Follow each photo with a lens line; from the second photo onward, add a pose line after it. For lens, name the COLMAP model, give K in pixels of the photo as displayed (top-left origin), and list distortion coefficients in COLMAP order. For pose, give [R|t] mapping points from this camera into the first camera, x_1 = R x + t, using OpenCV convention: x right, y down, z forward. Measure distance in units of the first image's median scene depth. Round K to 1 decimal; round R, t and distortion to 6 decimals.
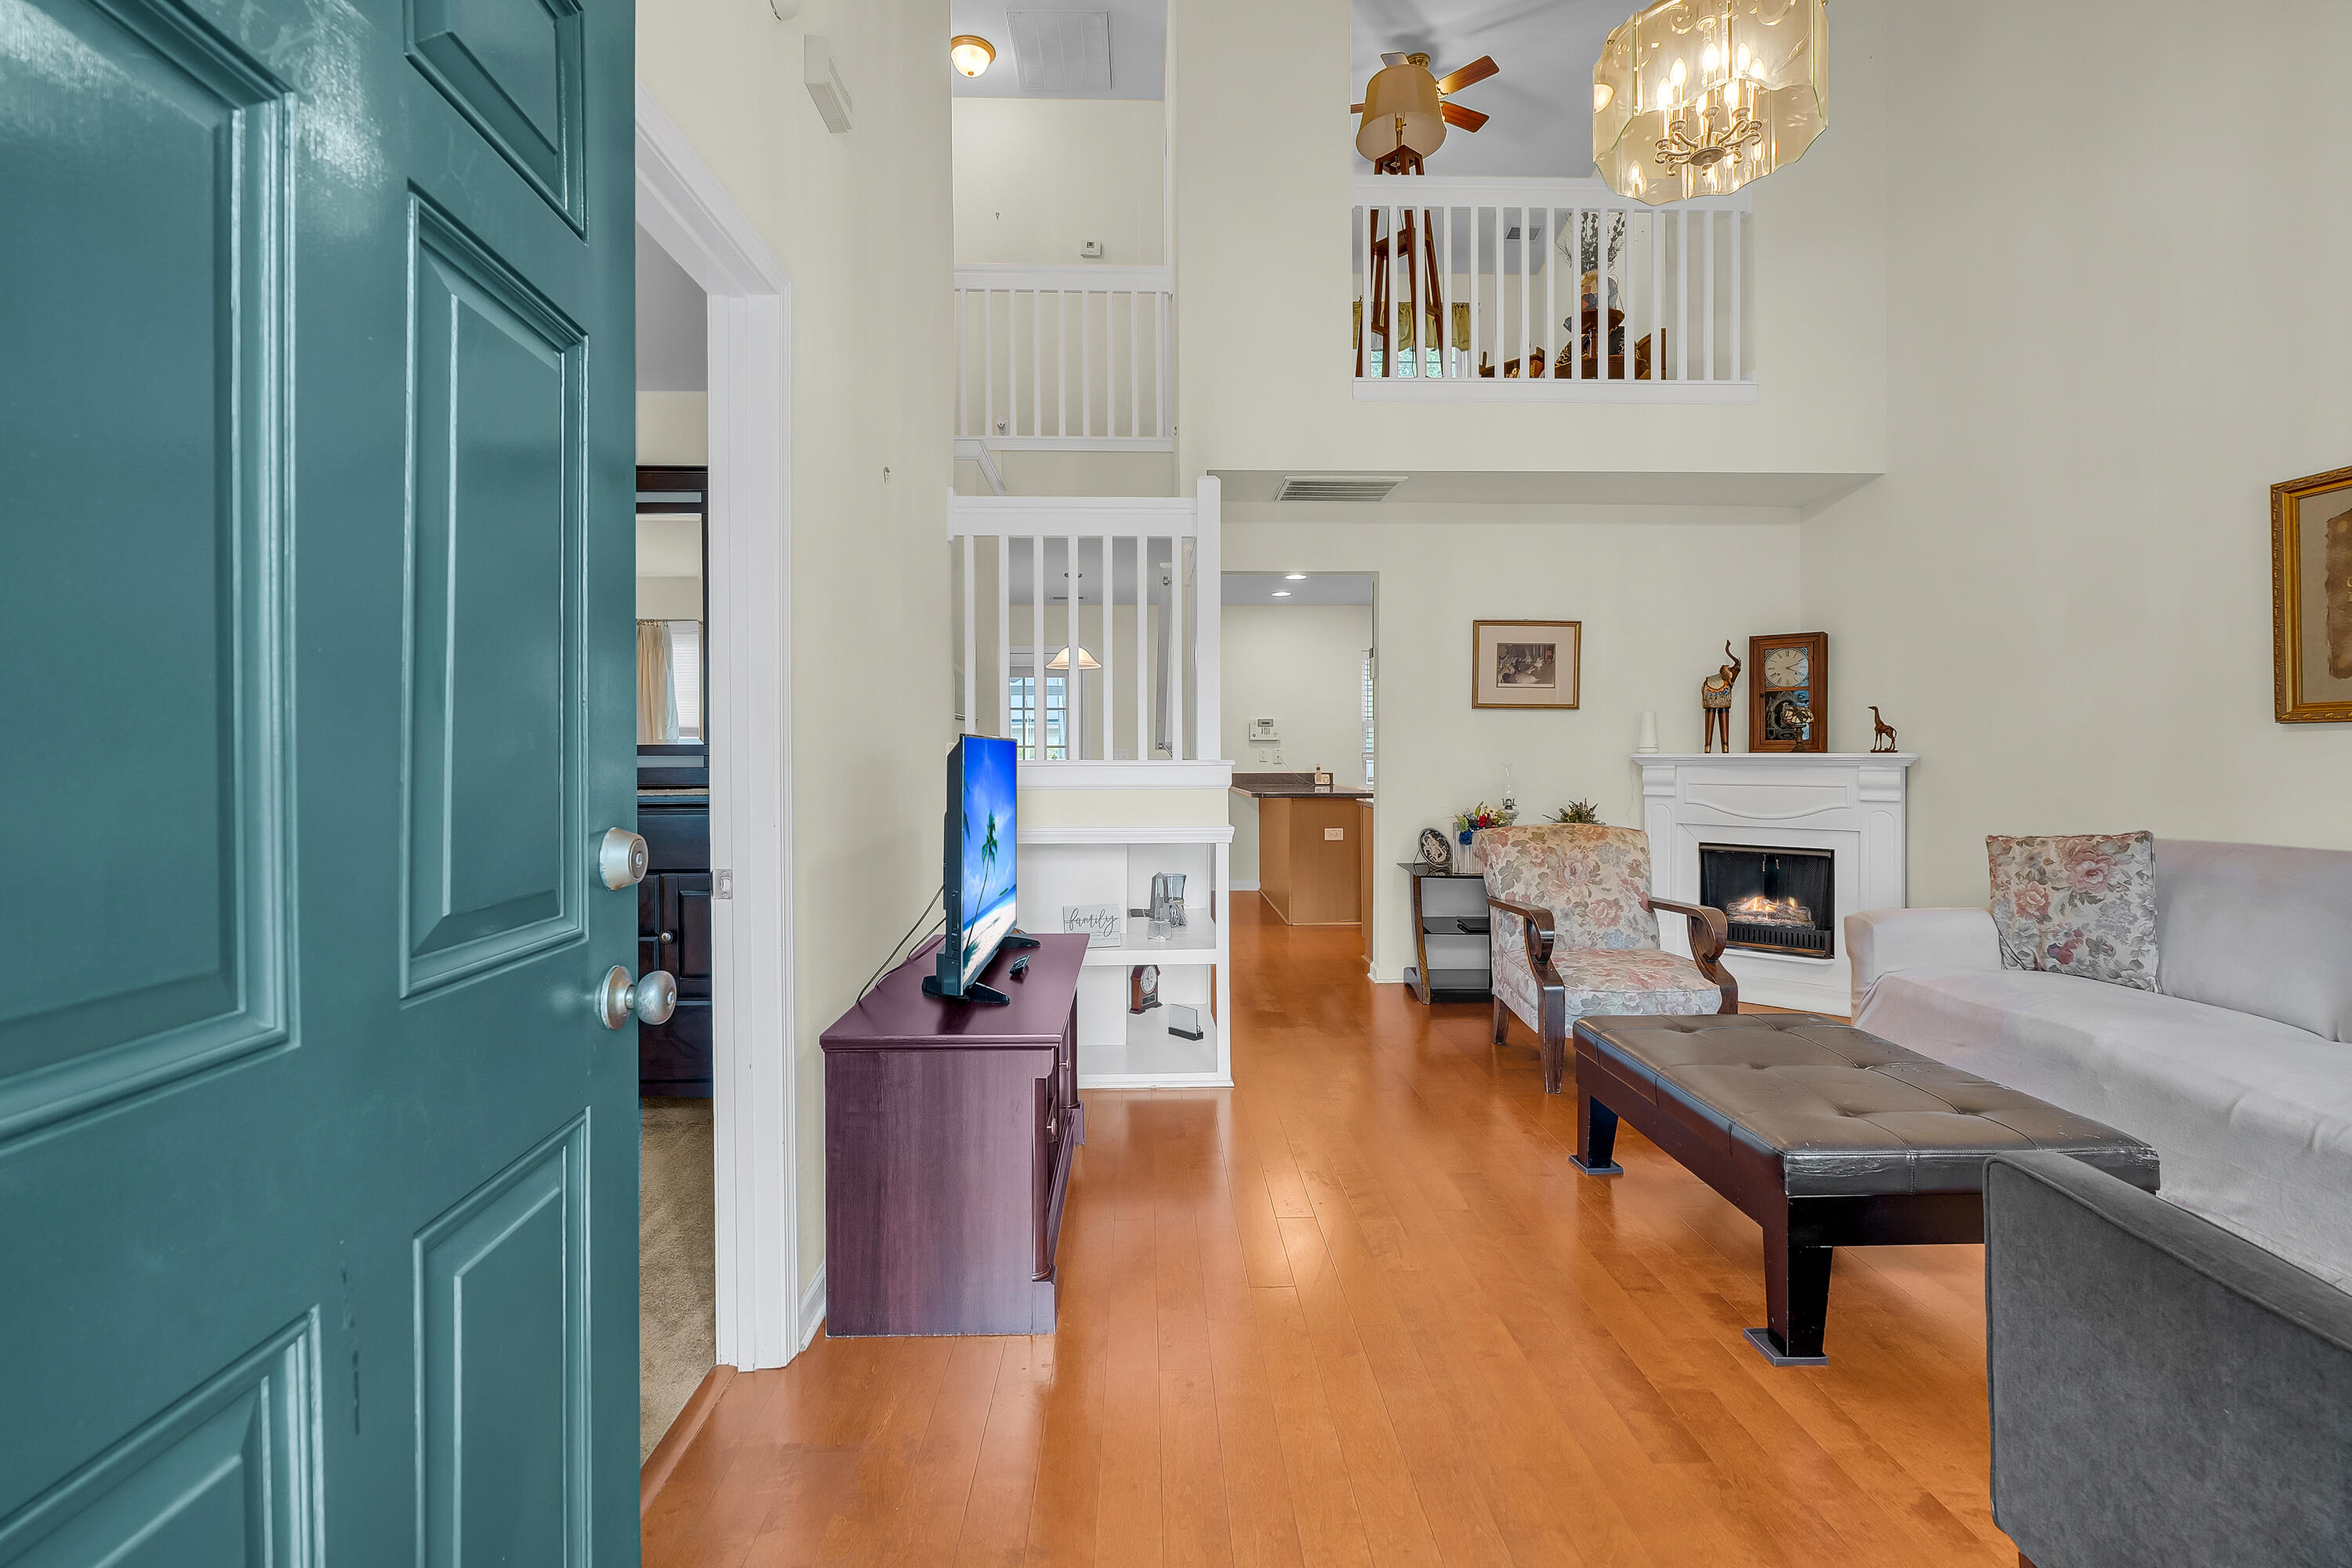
lens RADIAL K [[1068.4, 0, 1174.8], [0, 1068.4, 778.5], [0, 0, 1]] dist [-0.000811, 0.000187]
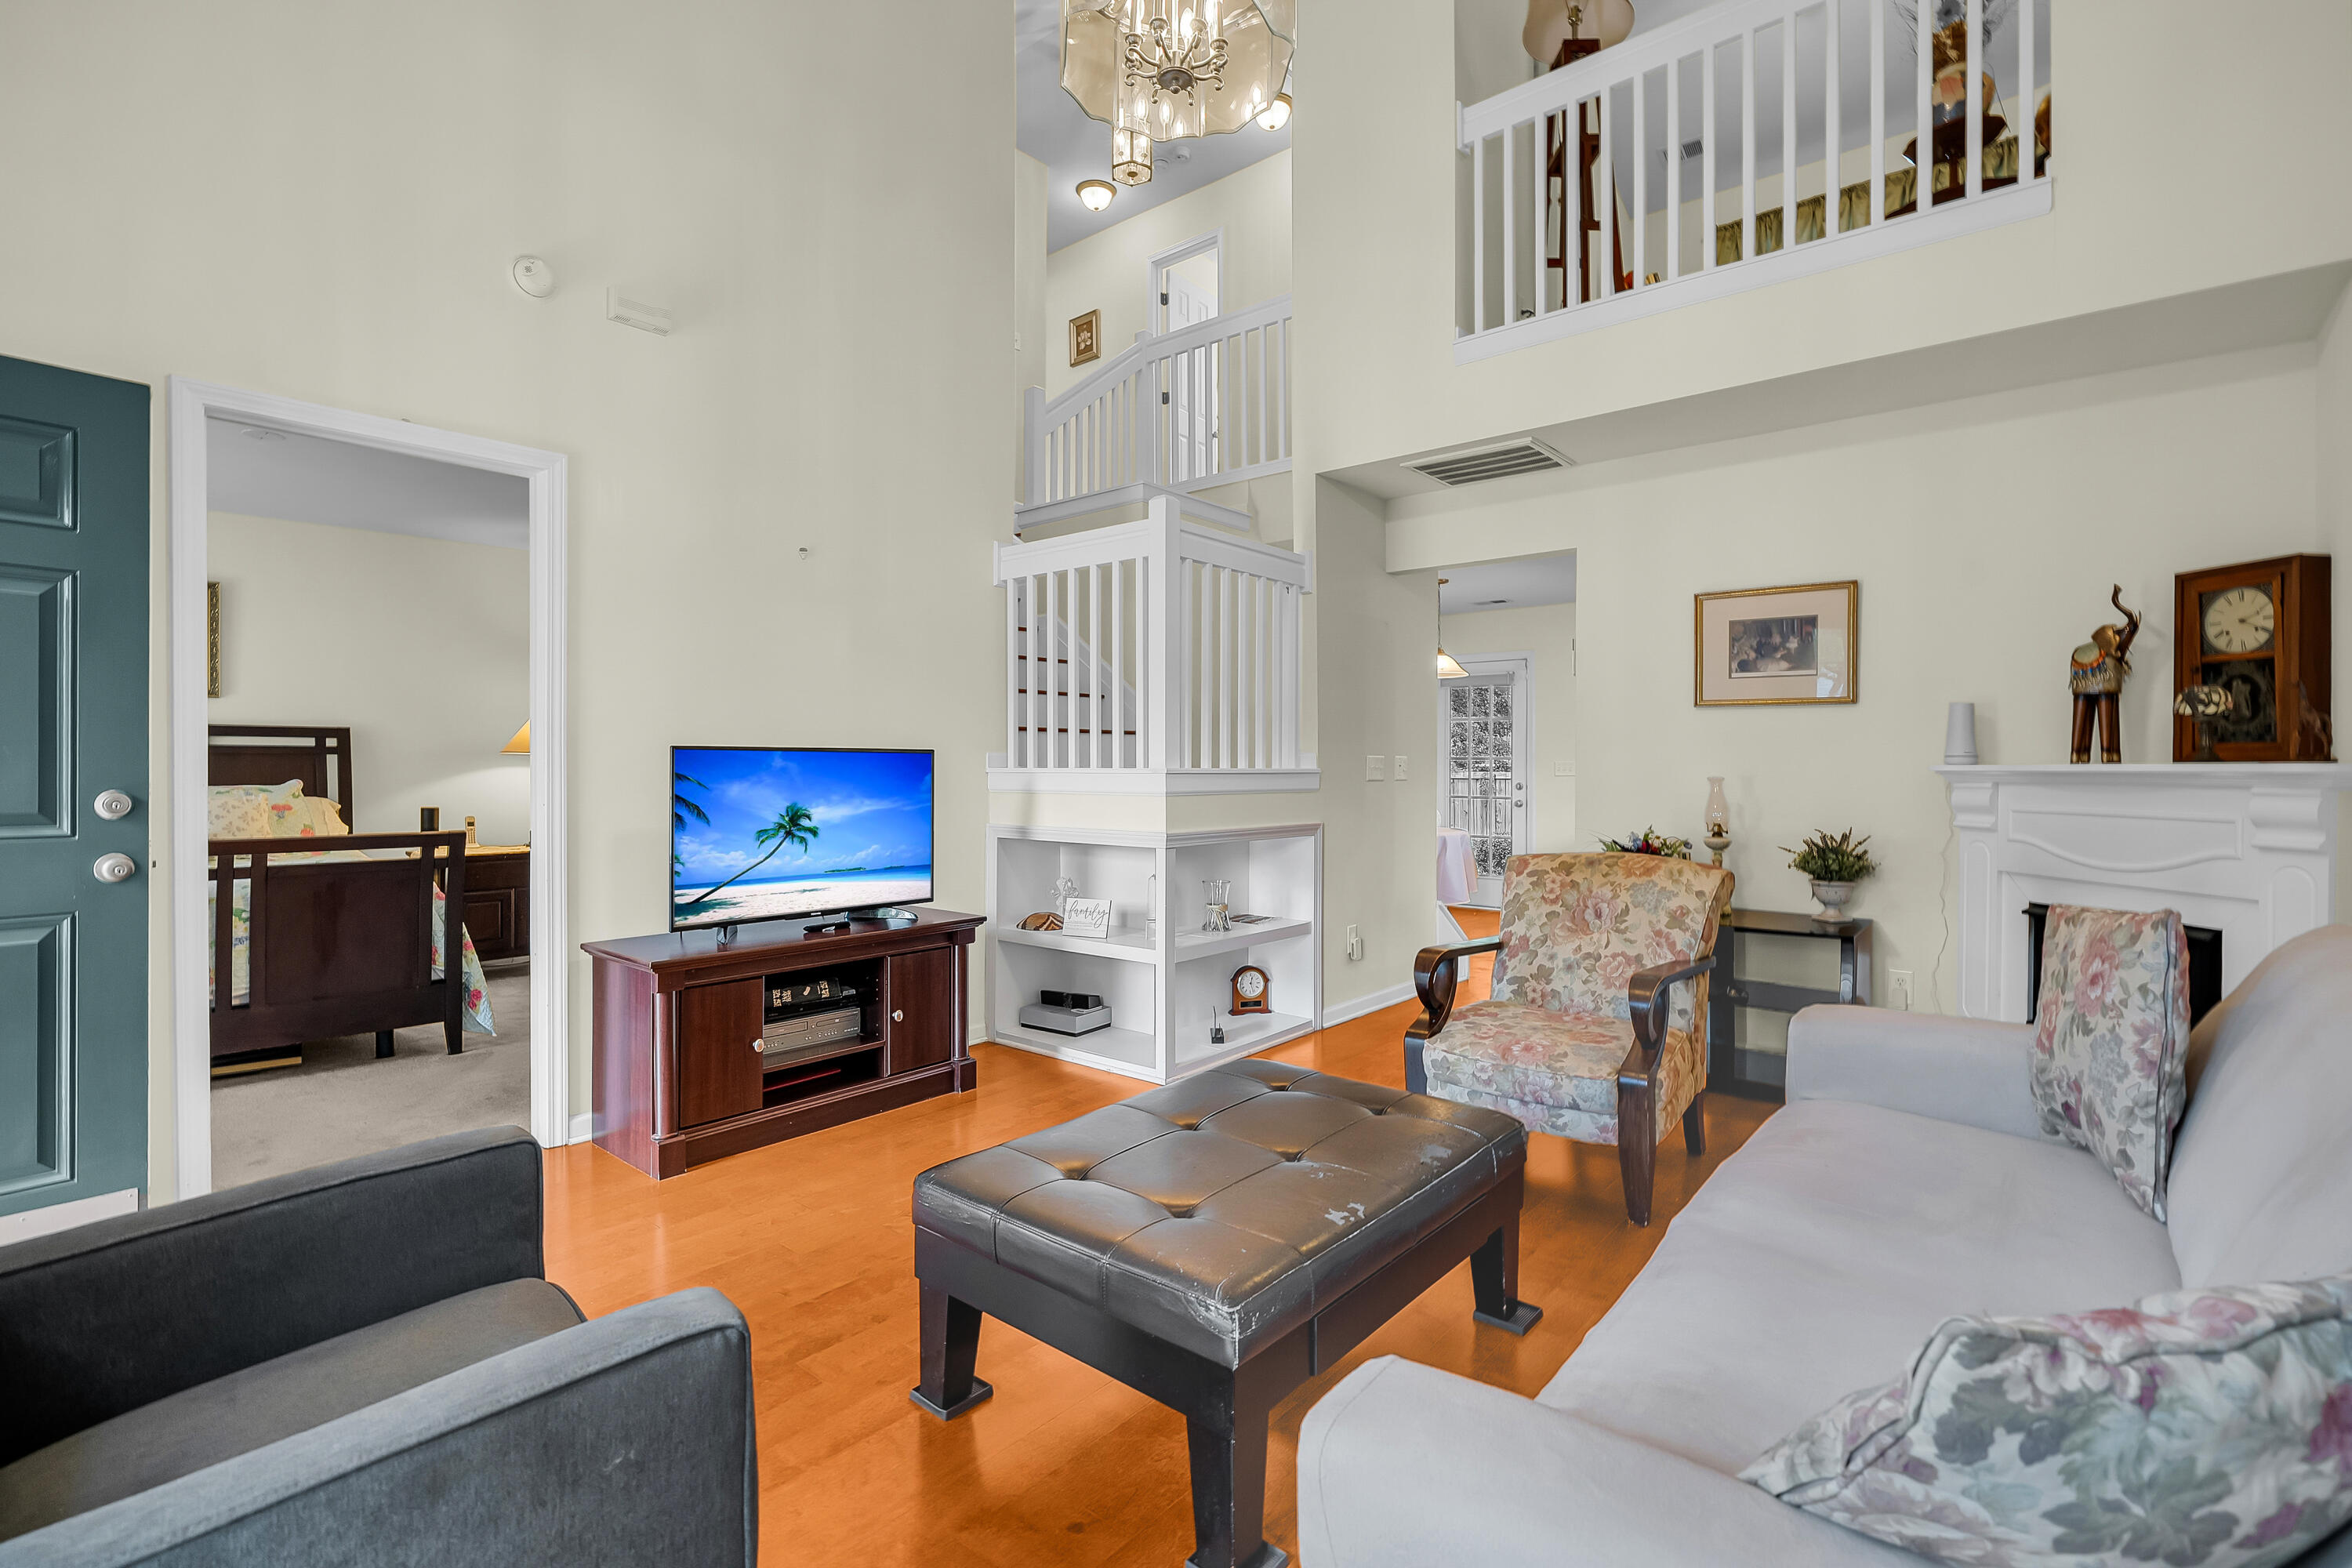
lens RADIAL K [[1073.2, 0, 1203.6], [0, 1073.2, 784.4], [0, 0, 1]] dist [0.003401, 0.000582]
pose [[0.750614, 0.014644, -0.660579, 0.535932], [-0.019591, 0.999808, -0.000098, -0.001652], [0.660450, 0.013015, 0.750757, 0.172791]]
